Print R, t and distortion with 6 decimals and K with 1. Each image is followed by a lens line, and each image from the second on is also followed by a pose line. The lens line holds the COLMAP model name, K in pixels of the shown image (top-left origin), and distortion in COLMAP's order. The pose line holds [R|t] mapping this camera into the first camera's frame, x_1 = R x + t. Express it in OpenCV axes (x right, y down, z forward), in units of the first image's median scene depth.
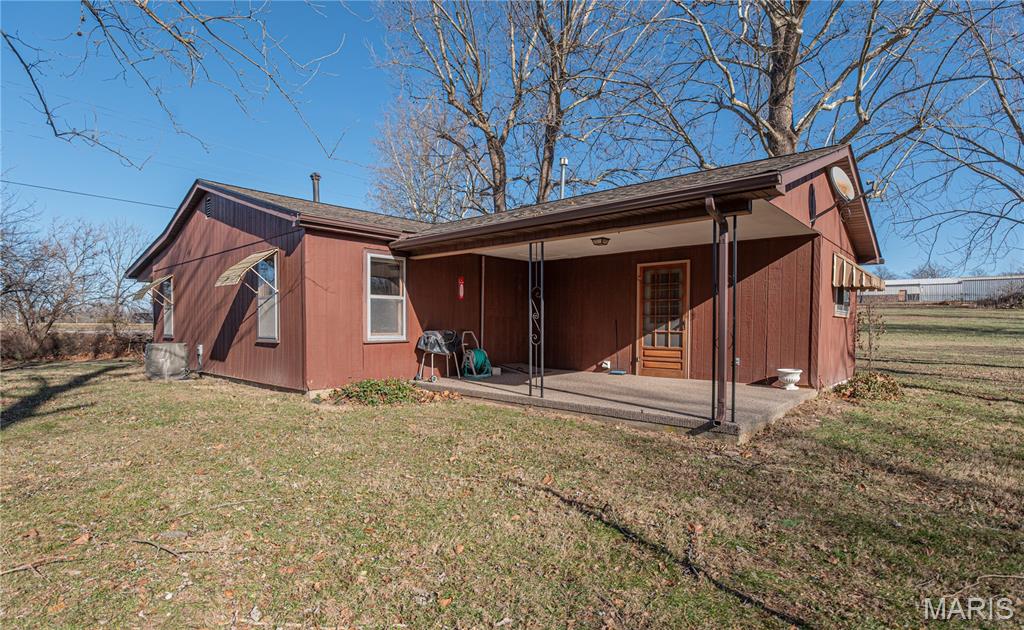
lens RADIAL K [[511.1, 0, 512.0], [0, 511.1, 315.0], [0, 0, 1]] dist [-0.001888, -0.000324]
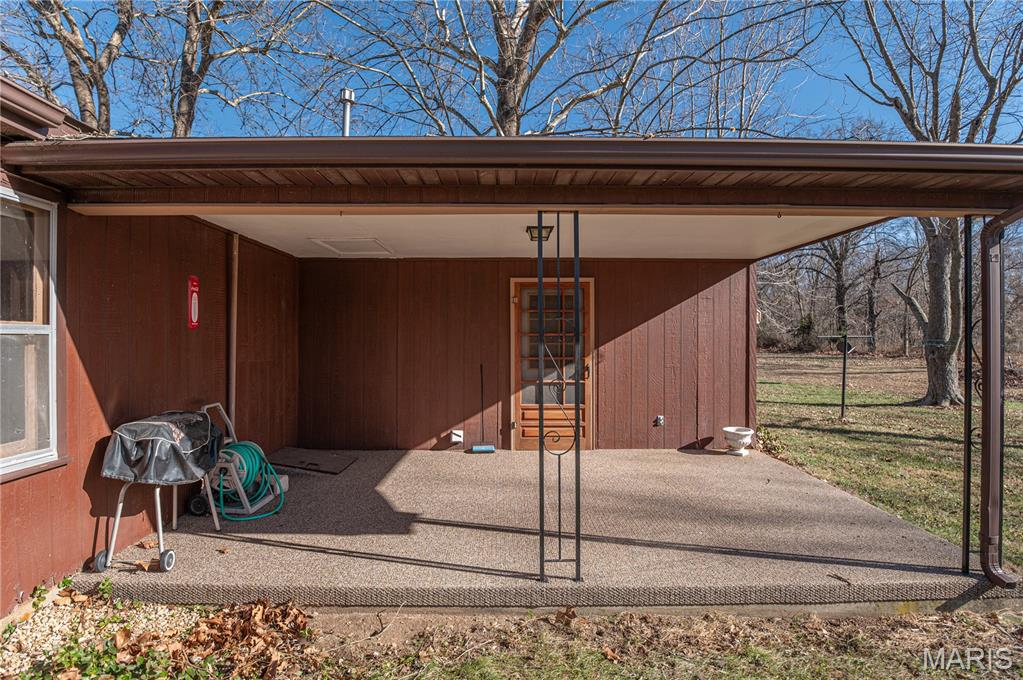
lens RADIAL K [[506.9, 0, 506.4], [0, 506.9, 337.8], [0, 0, 1]] dist [-0.017558, -0.004977]
pose [[0.738757, -0.001831, 0.673970, -0.196077], [-0.008088, 0.999900, 0.011581, -0.031873], [-0.673924, -0.014006, 0.738668, 0.539158]]
